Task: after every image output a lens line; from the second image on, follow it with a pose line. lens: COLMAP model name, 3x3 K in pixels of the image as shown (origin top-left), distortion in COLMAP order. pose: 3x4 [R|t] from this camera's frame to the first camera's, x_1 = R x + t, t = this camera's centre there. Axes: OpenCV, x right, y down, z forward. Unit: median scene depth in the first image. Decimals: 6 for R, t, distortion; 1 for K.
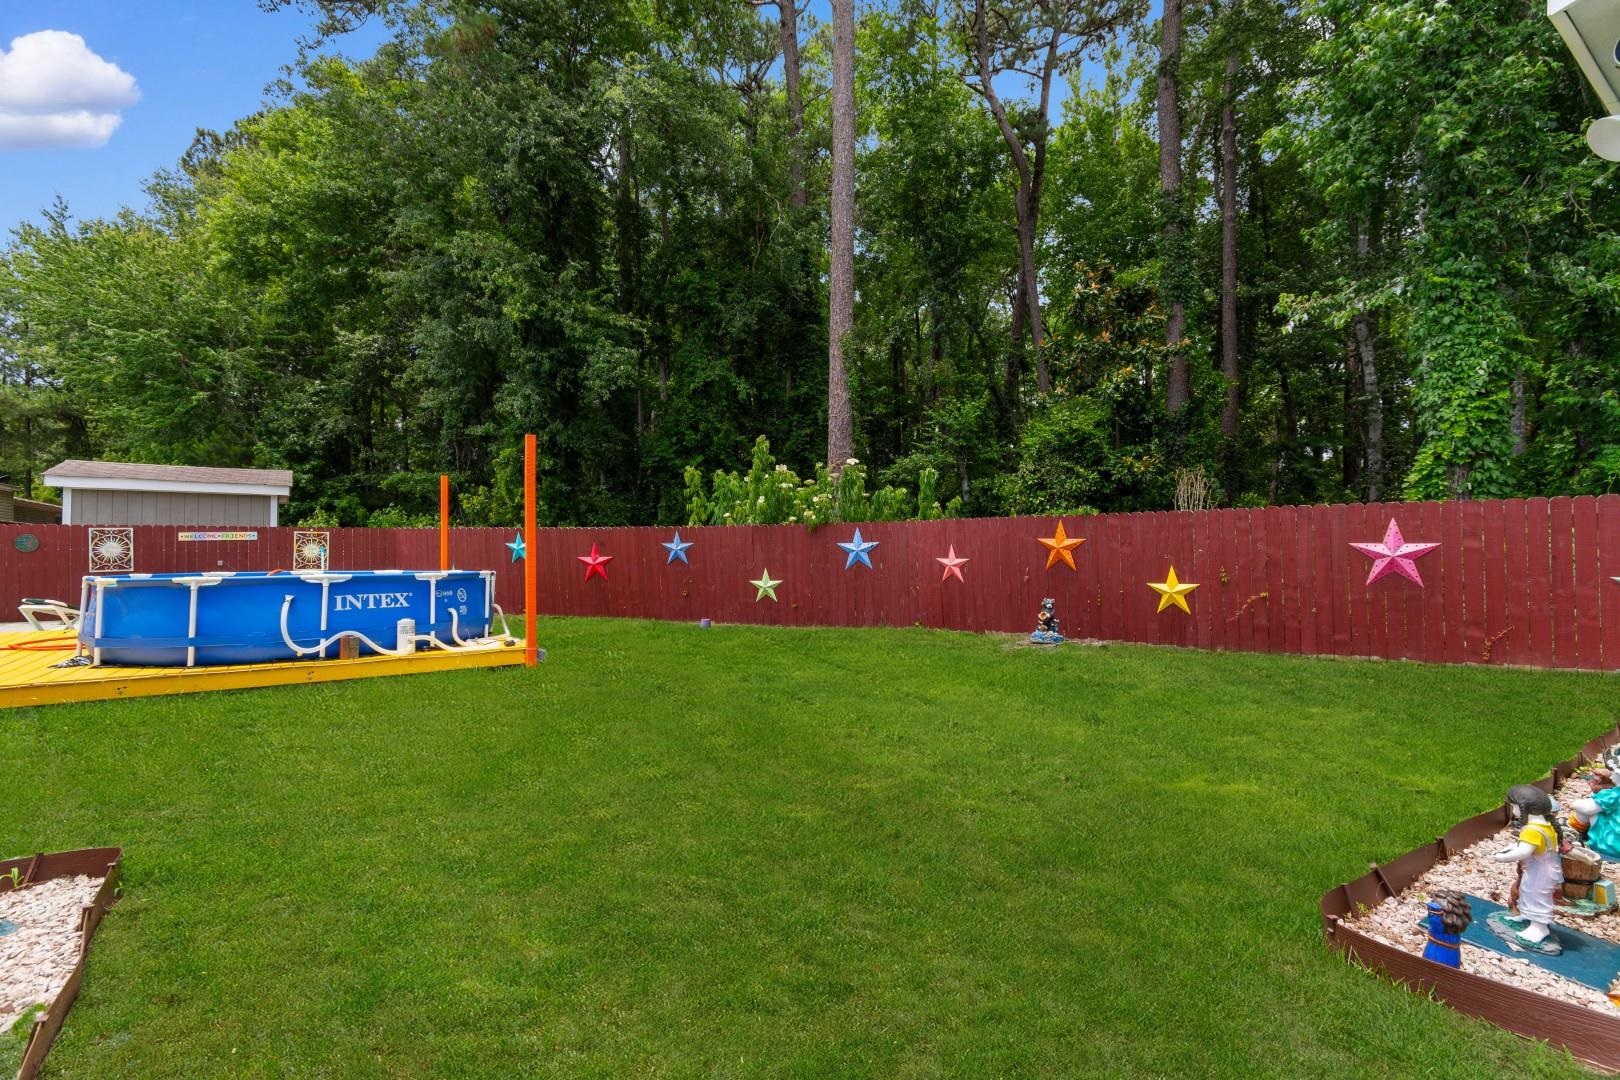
lens RADIAL K [[722.3, 0, 812.1], [0, 722.3, 551.0], [0, 0, 1]] dist [0.003553, 0.000481]
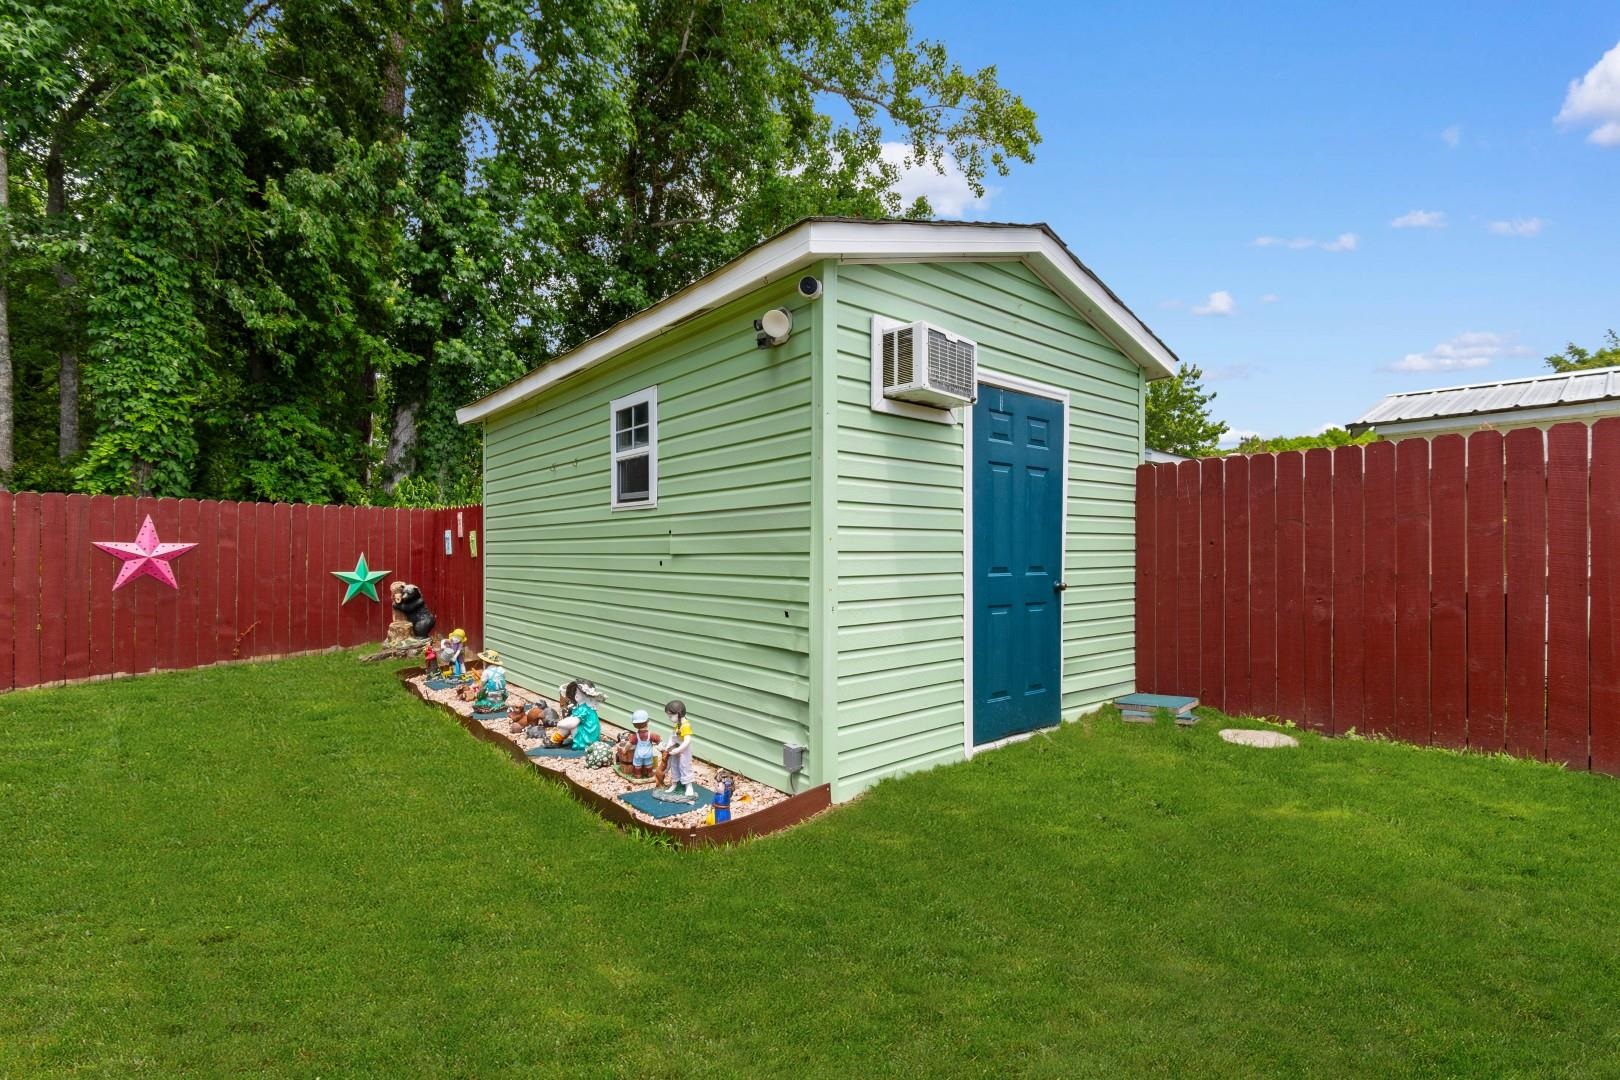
lens RADIAL K [[722.3, 0, 812.1], [0, 722.3, 551.0], [0, 0, 1]] dist [0.003553, 0.000481]
pose [[-0.118037, -0.000068, 0.993009, -0.184440], [0.001120, 0.999999, 0.000202, 0.000486], [-0.993009, 0.001136, -0.118037, 0.283426]]
